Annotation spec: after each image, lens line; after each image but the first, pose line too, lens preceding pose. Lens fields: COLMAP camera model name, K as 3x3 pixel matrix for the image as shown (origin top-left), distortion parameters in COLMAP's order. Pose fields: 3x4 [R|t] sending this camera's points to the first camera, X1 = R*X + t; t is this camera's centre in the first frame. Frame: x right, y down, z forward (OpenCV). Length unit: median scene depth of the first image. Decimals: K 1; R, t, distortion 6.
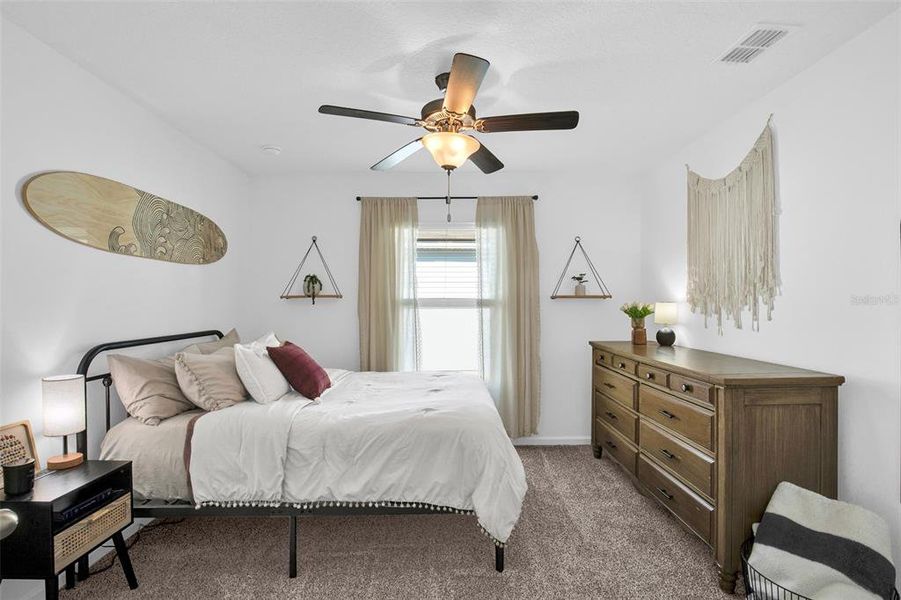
lens RADIAL K [[415.6, 0, 452.3], [0, 415.6, 298.0], [0, 0, 1]] dist [-0.028653, 0.000031]
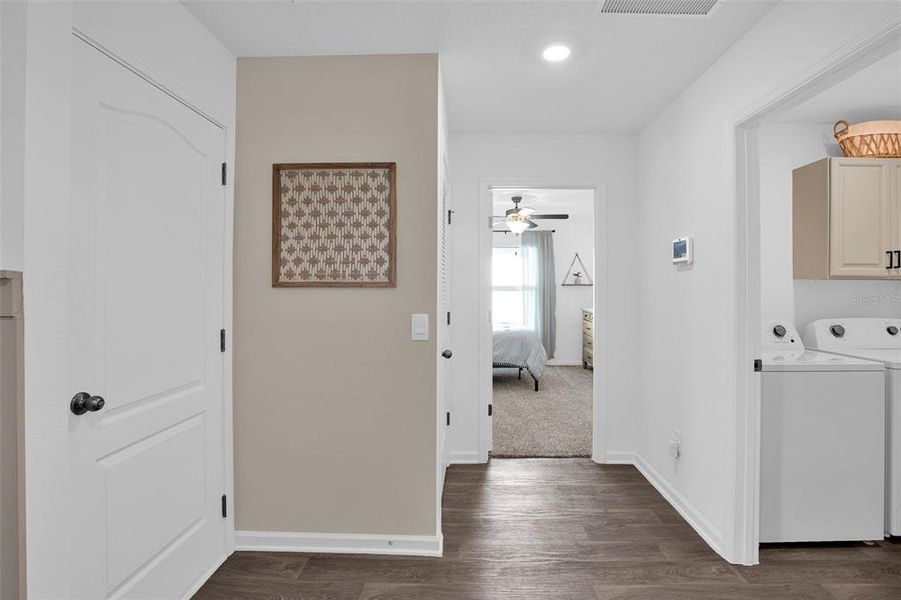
lens RADIAL K [[415.6, 0, 452.3], [0, 415.6, 298.0], [0, 0, 1]] dist [-0.028653, 0.000031]
pose [[0.998231, -0.000718, -0.059446, -0.143720], [0.003096, 0.999198, 0.039916, -0.019400], [0.059370, -0.040029, 0.997433, -0.897414]]
